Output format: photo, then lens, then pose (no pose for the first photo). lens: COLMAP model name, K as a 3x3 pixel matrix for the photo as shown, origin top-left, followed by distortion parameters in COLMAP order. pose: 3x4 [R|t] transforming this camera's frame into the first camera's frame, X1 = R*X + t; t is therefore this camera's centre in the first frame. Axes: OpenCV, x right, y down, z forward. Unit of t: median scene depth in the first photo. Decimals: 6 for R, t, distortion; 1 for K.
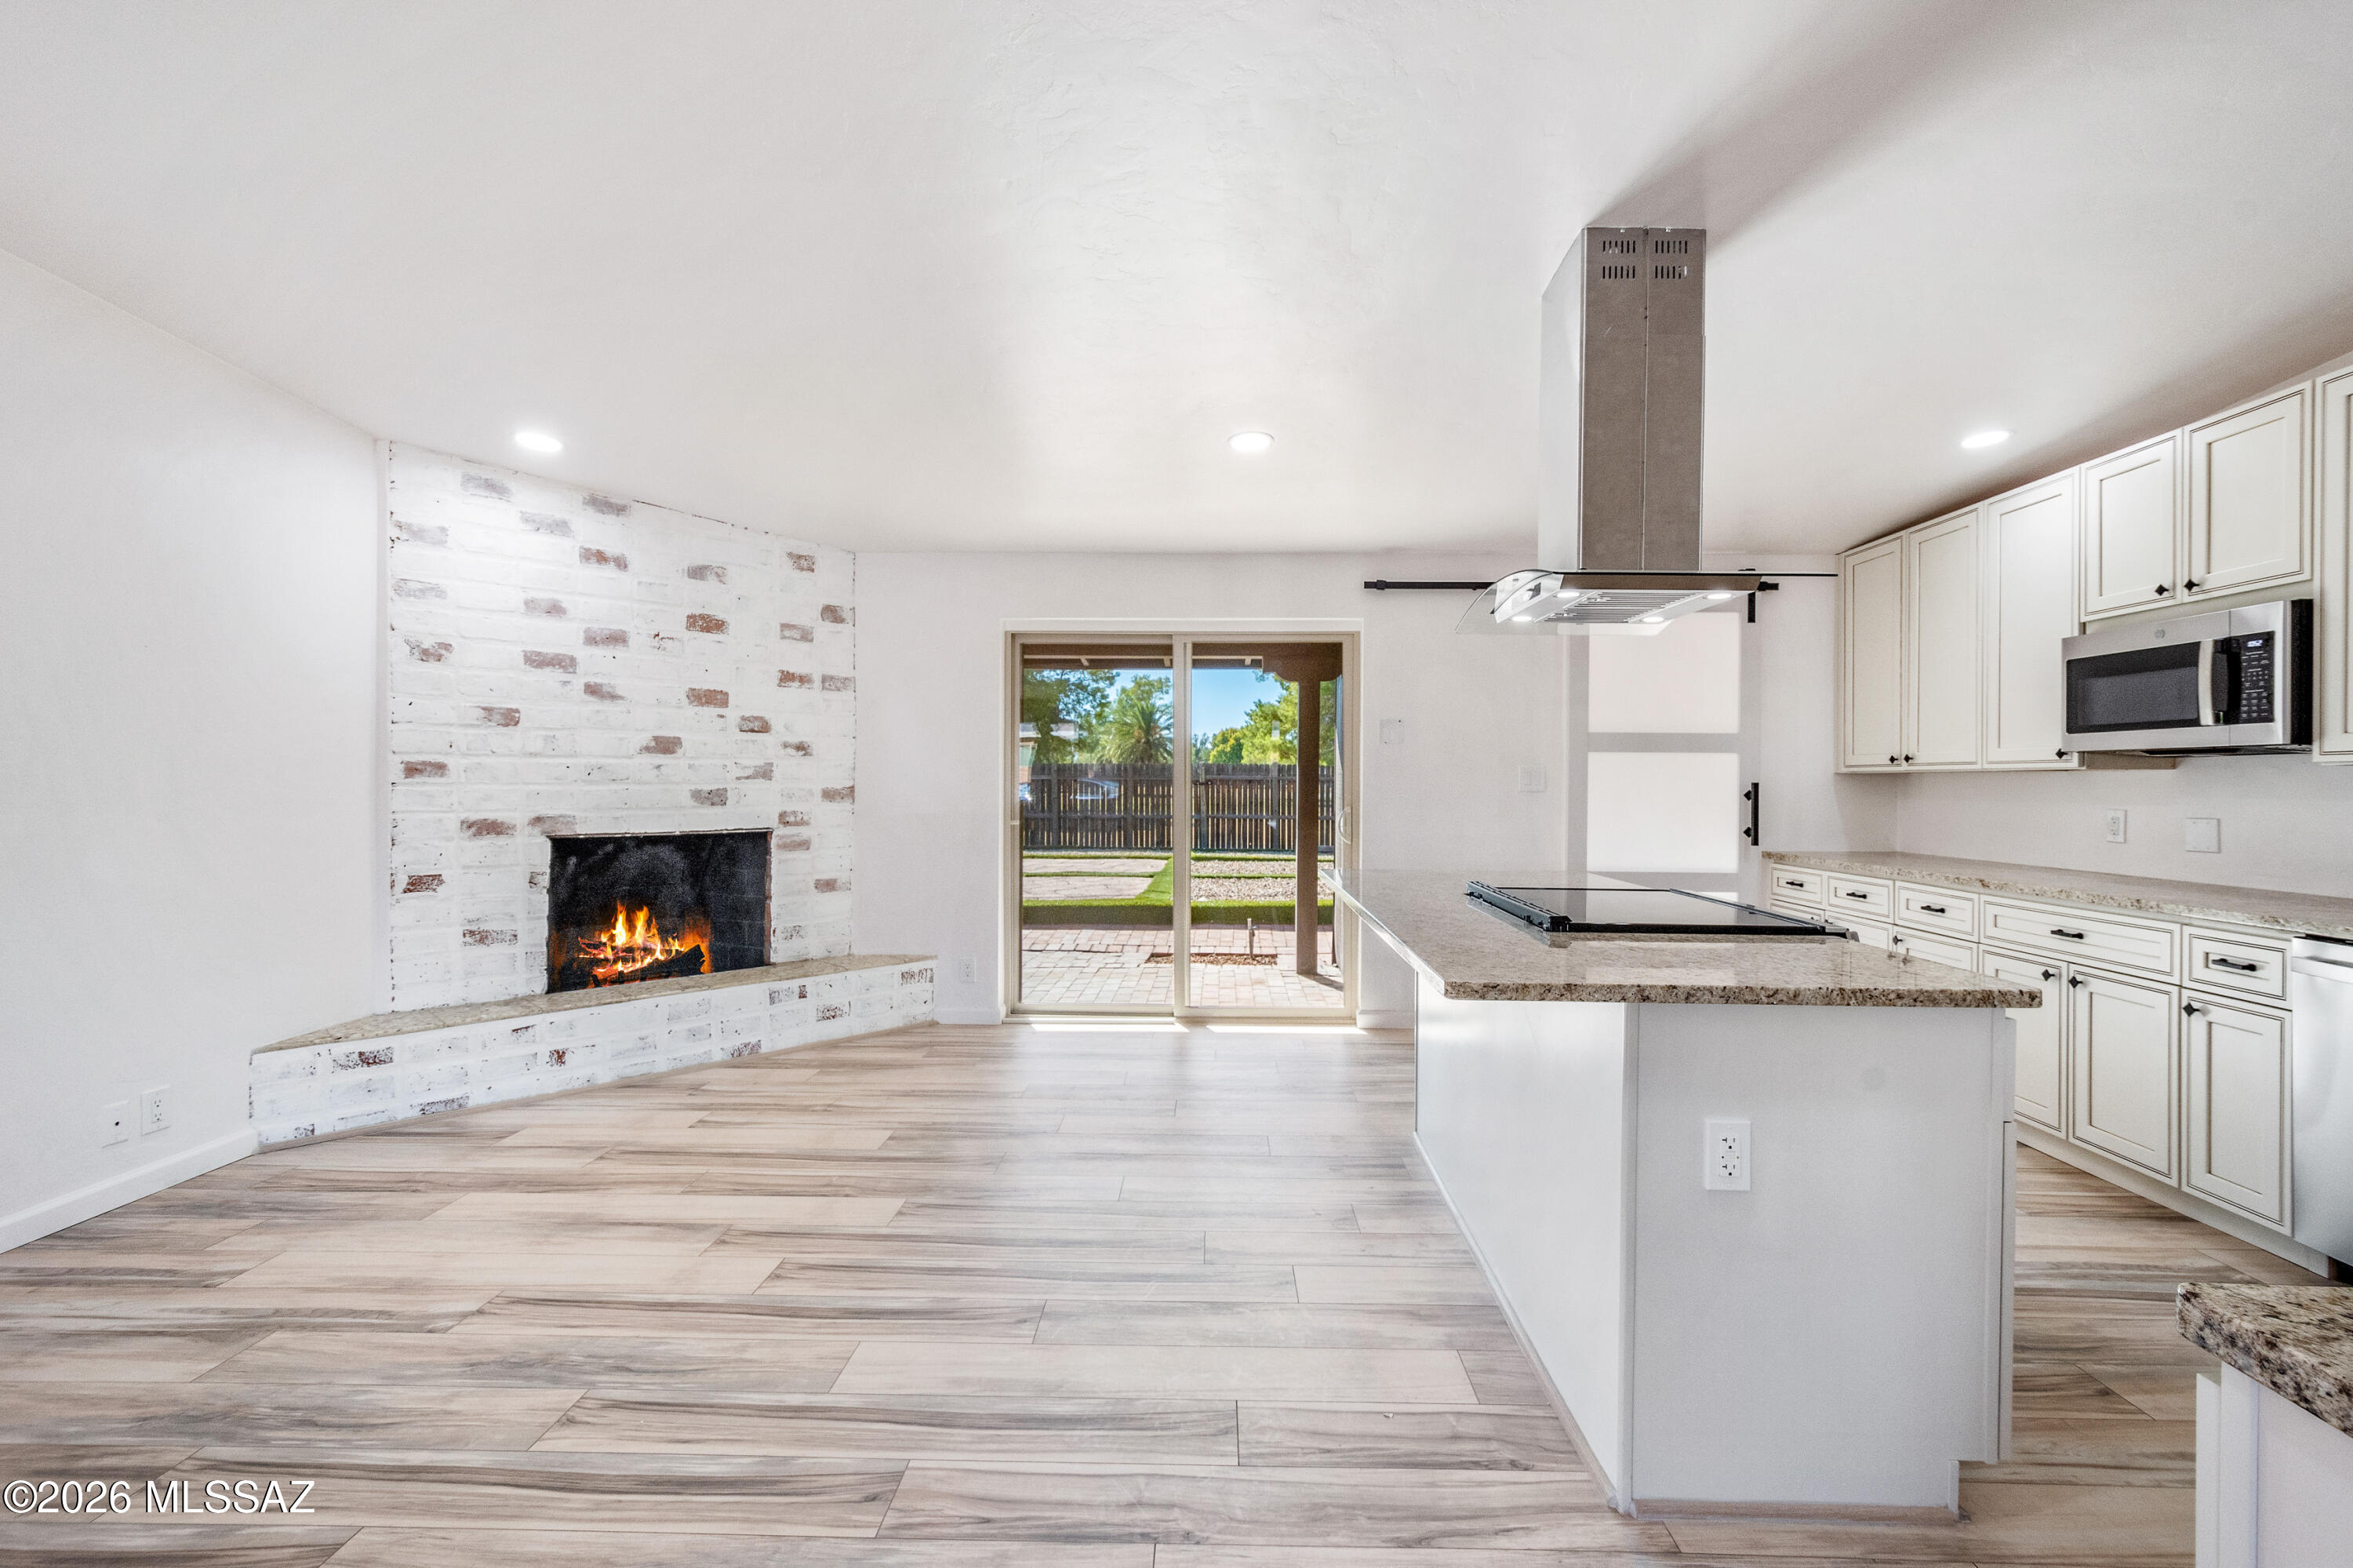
lens RADIAL K [[1031.0, 0, 1189.1], [0, 1031.0, 785.8], [0, 0, 1]] dist [0.001903, 0.001151]
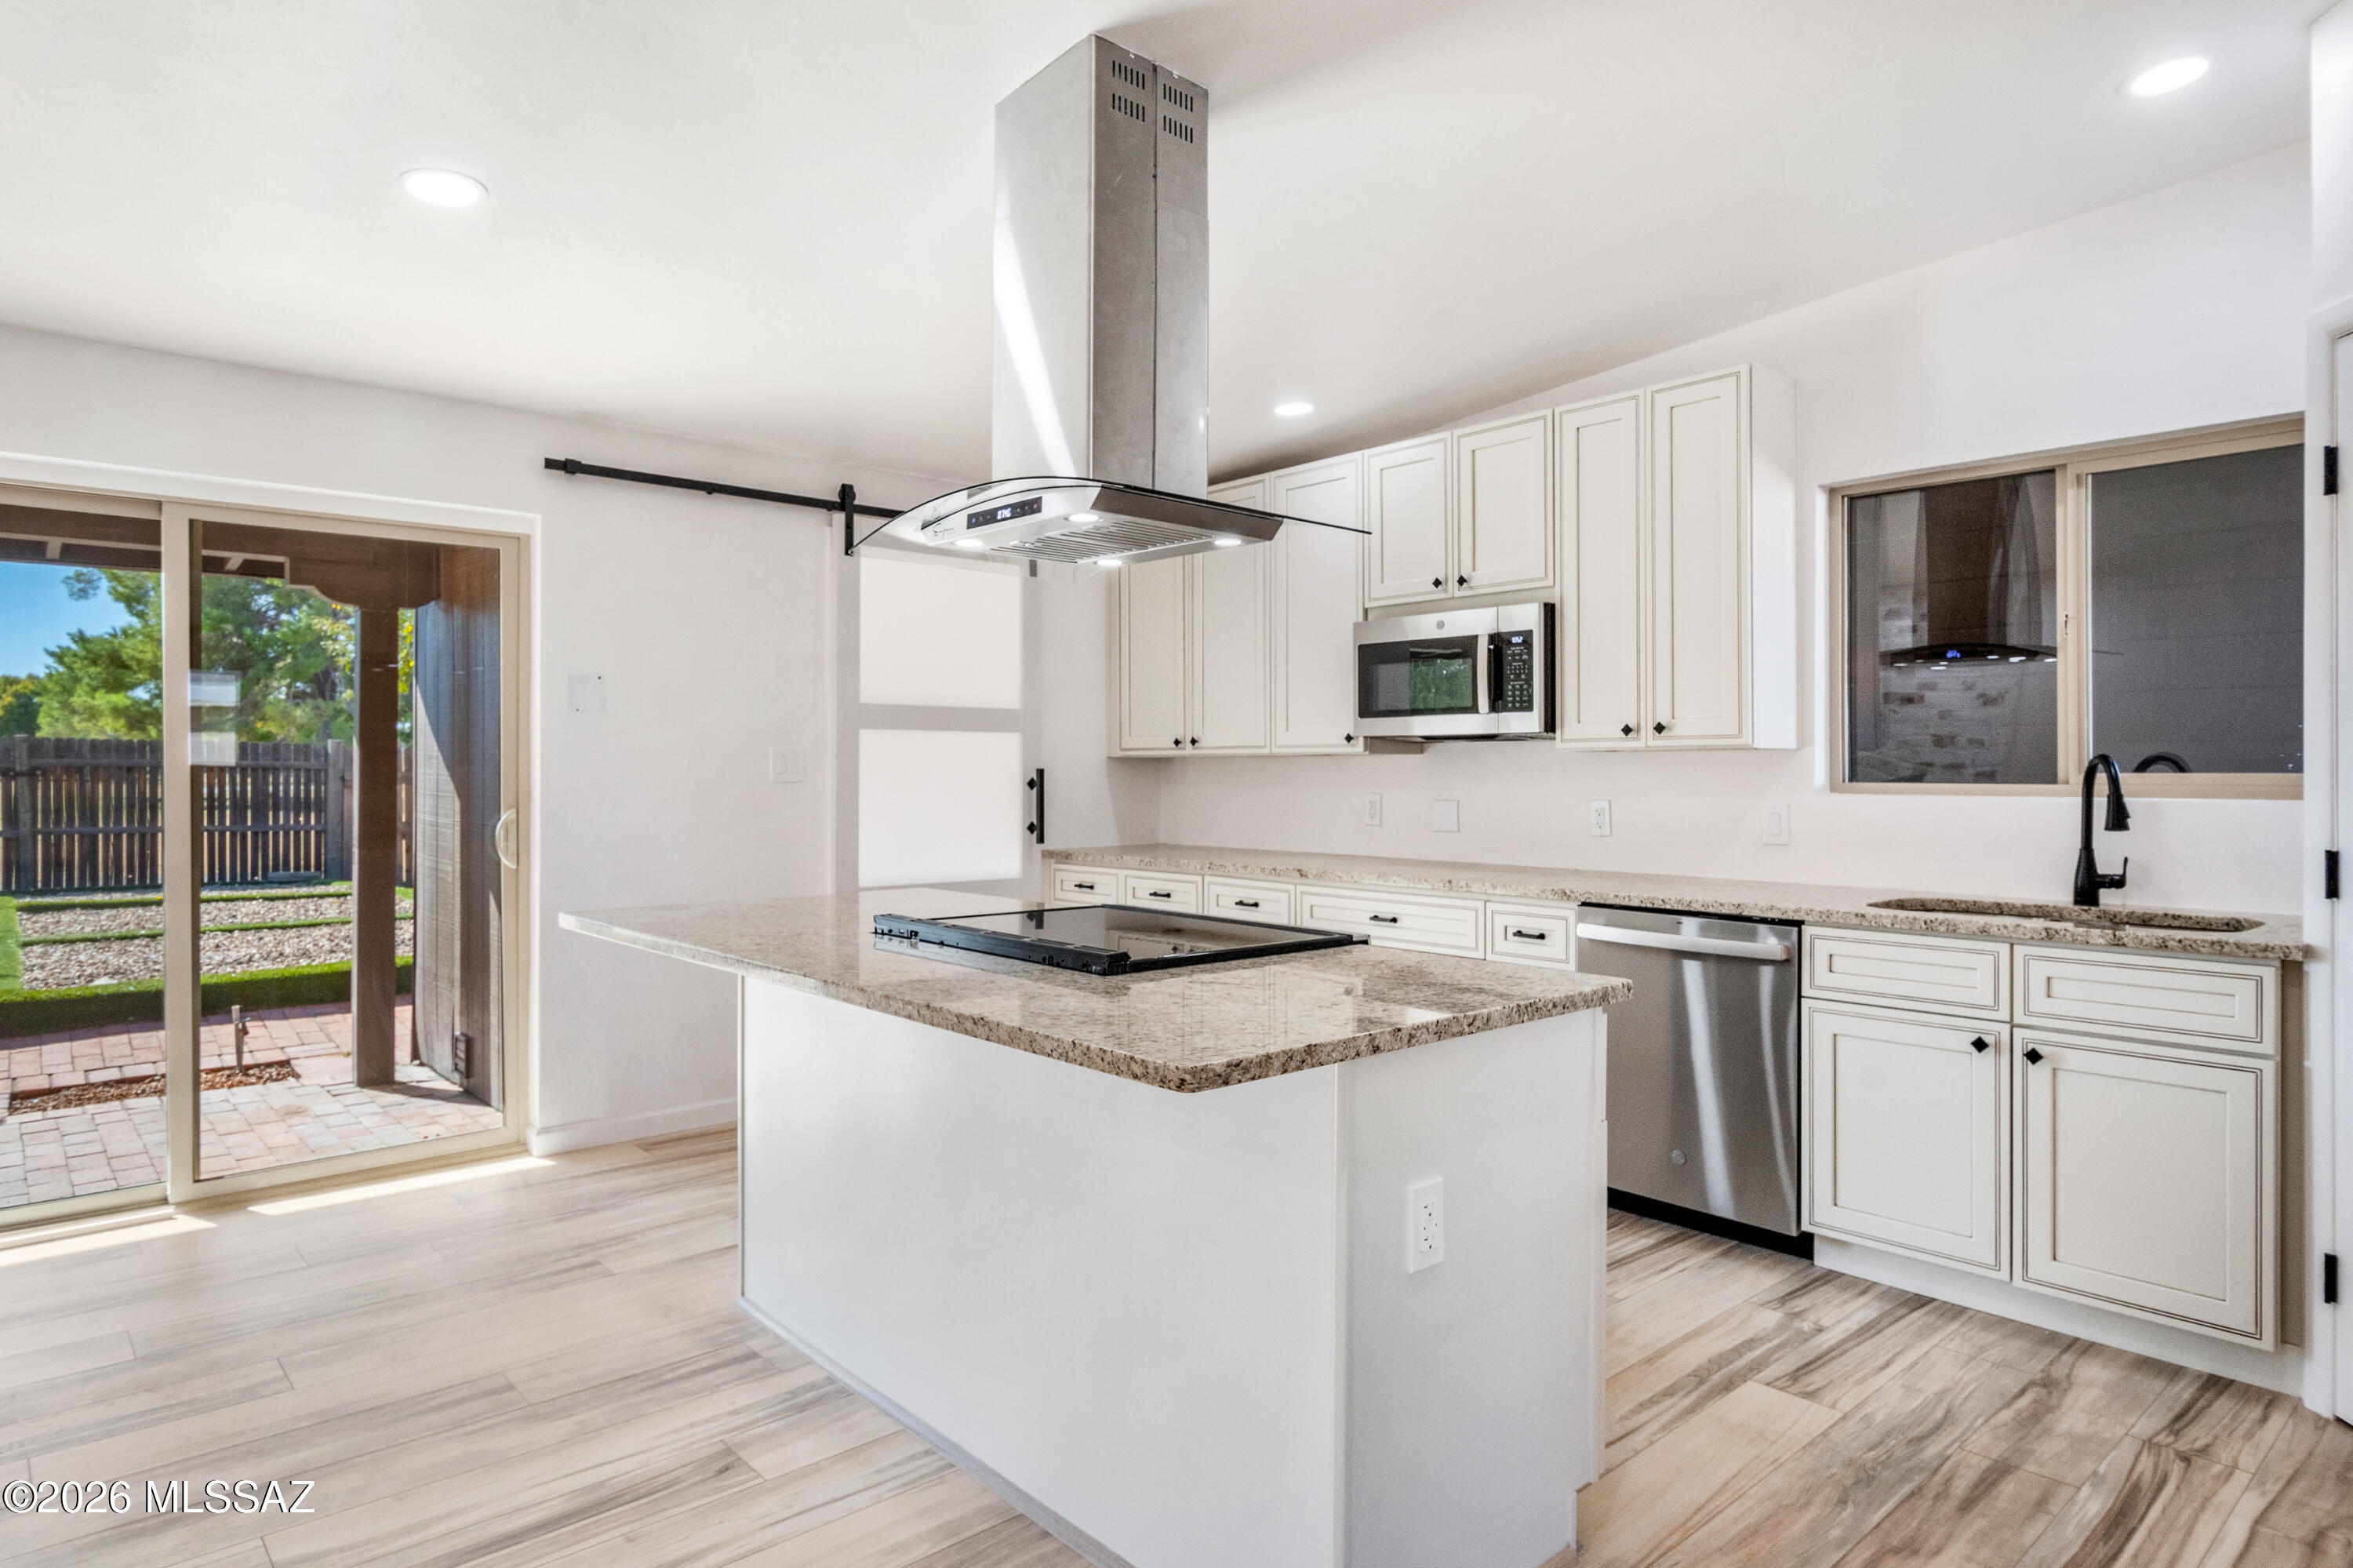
lens RADIAL K [[1353.1, 0, 1180.9], [0, 1353.1, 767.3], [0, 0, 1]] dist [0.001035, -0.000604]
pose [[0.725665, -0.004858, 0.688031, -0.152347], [0.007258, 0.999973, -0.000594, -0.003096], [-0.688010, 0.005425, 0.725681, 0.147783]]
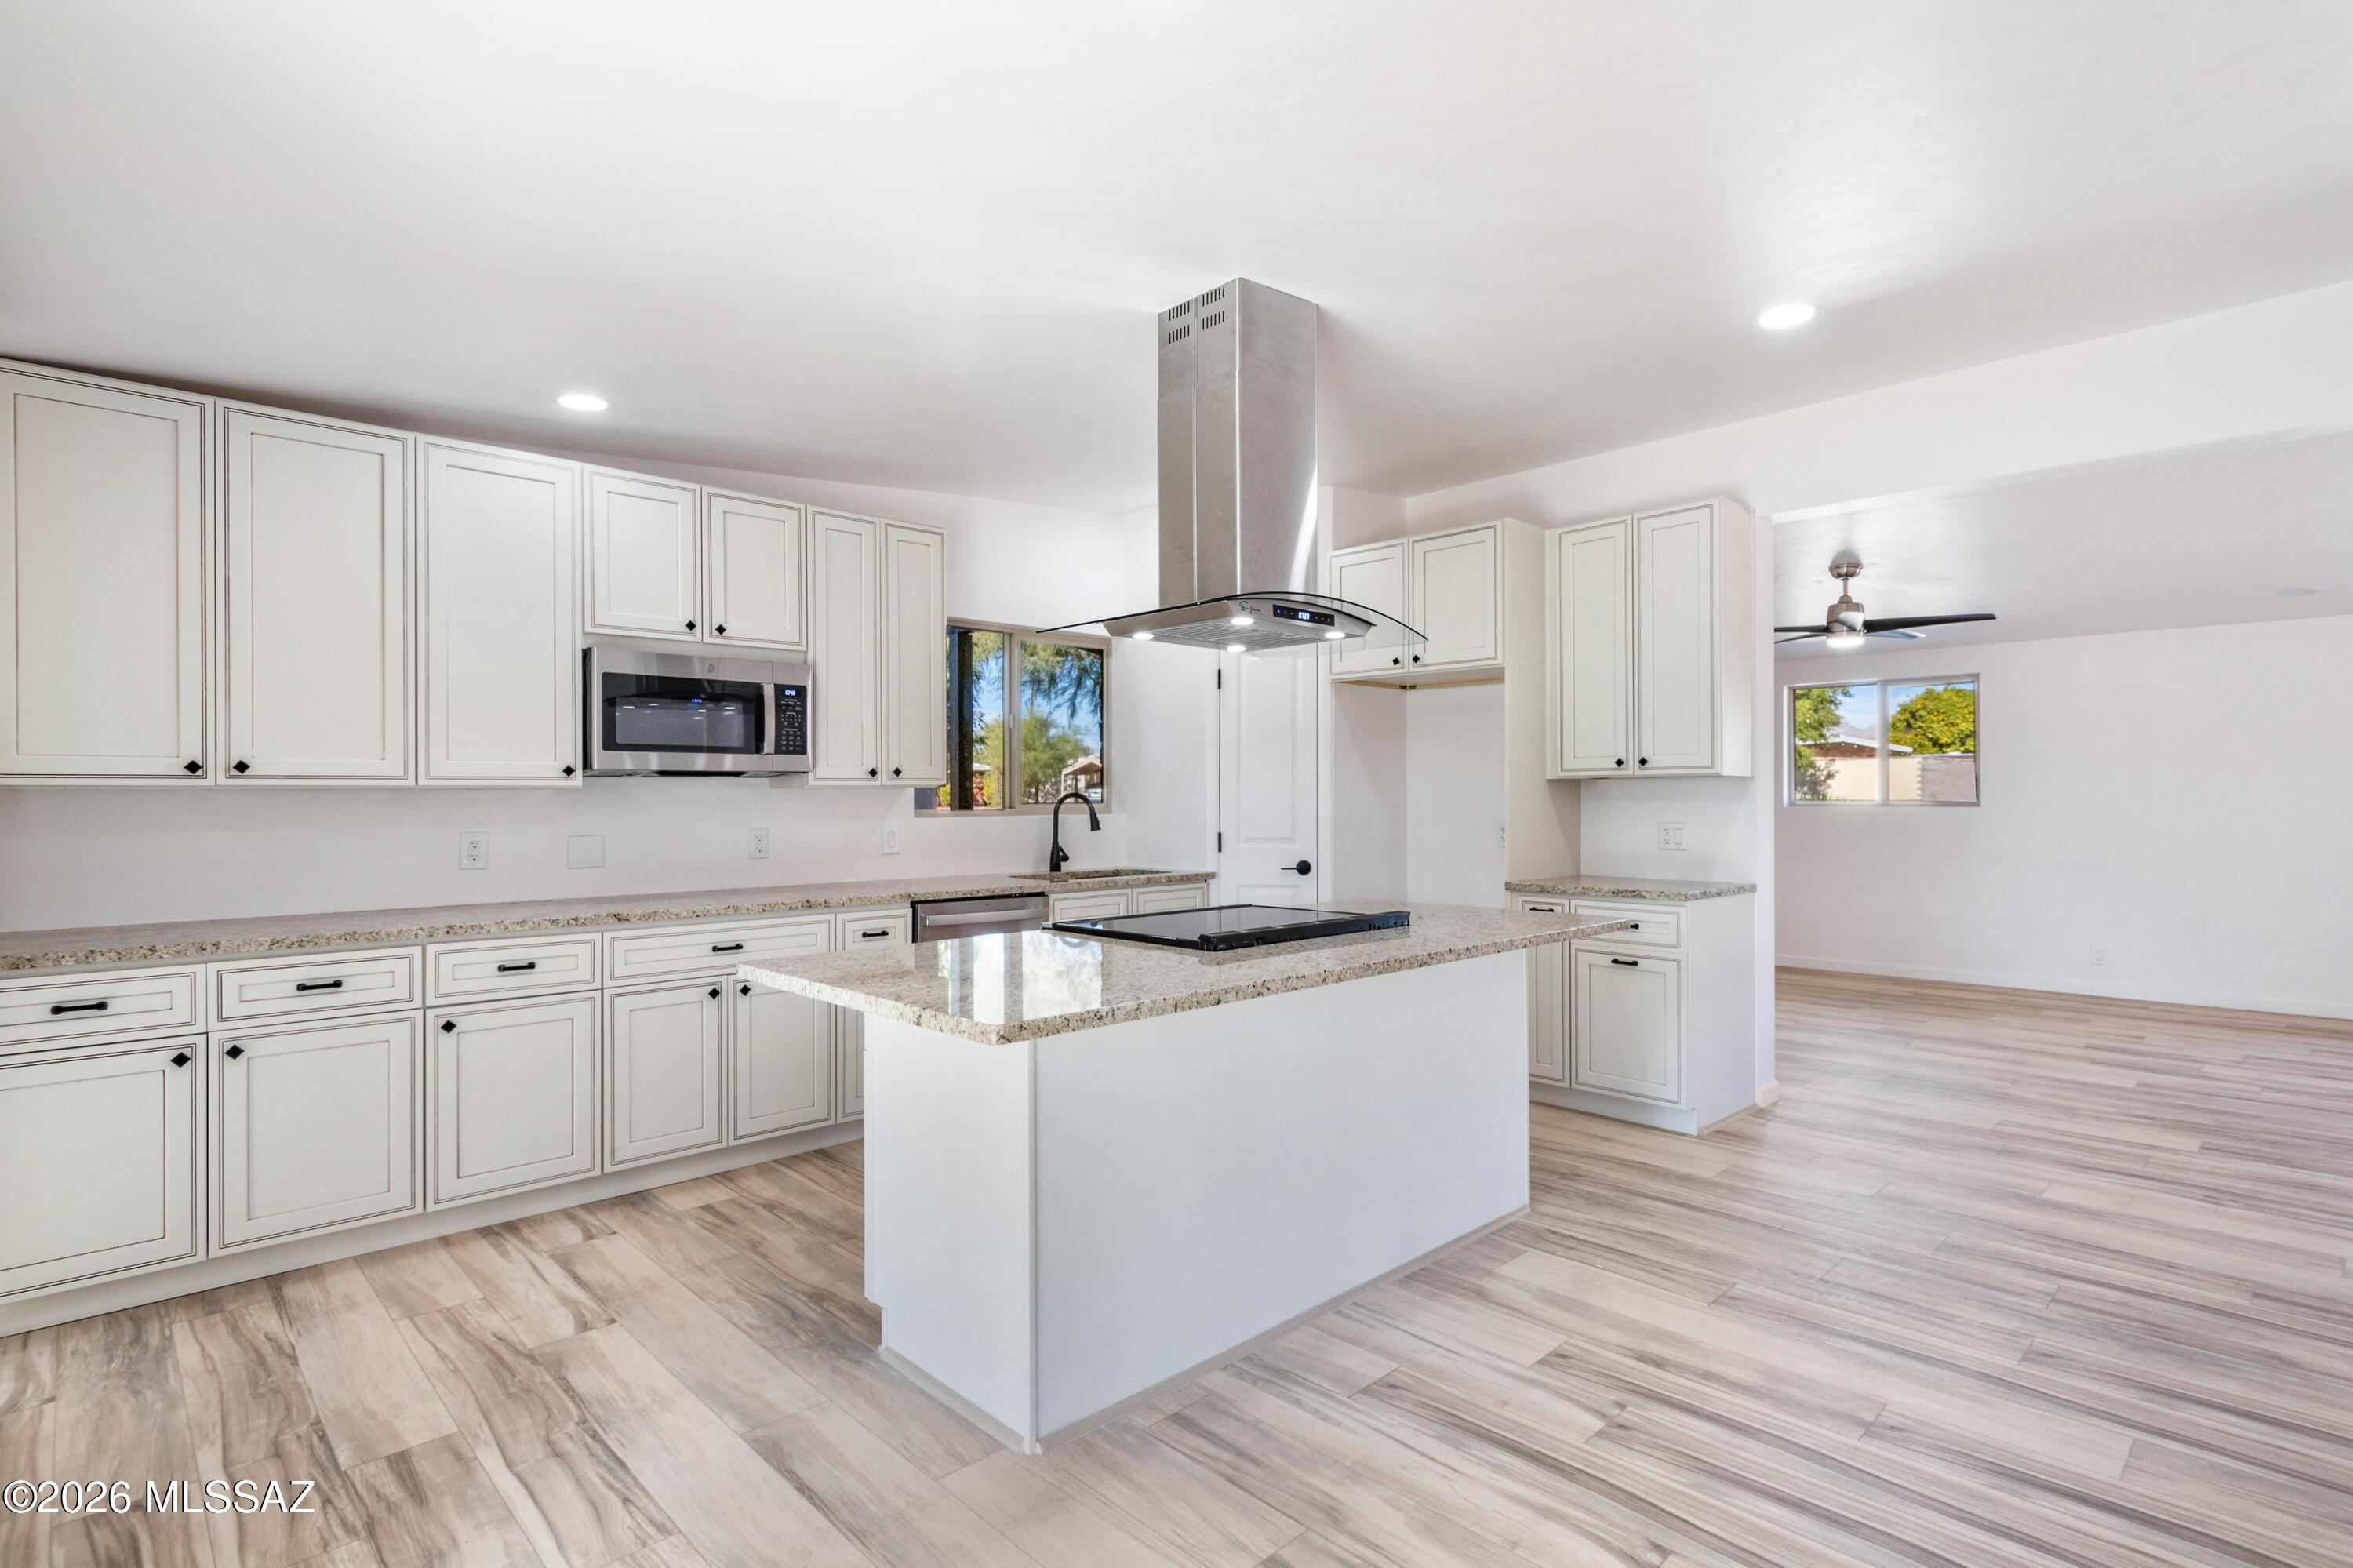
lens RADIAL K [[1159.3, 0, 1189.4], [0, 1159.3, 802.0], [0, 0, 1]] dist [0.000362, -0.000317]
pose [[-0.718160, -0.007019, 0.695842, -0.235206], [0.003051, 0.999908, 0.013234, -0.013831], [-0.695871, 0.011627, -0.718073, 1.208483]]
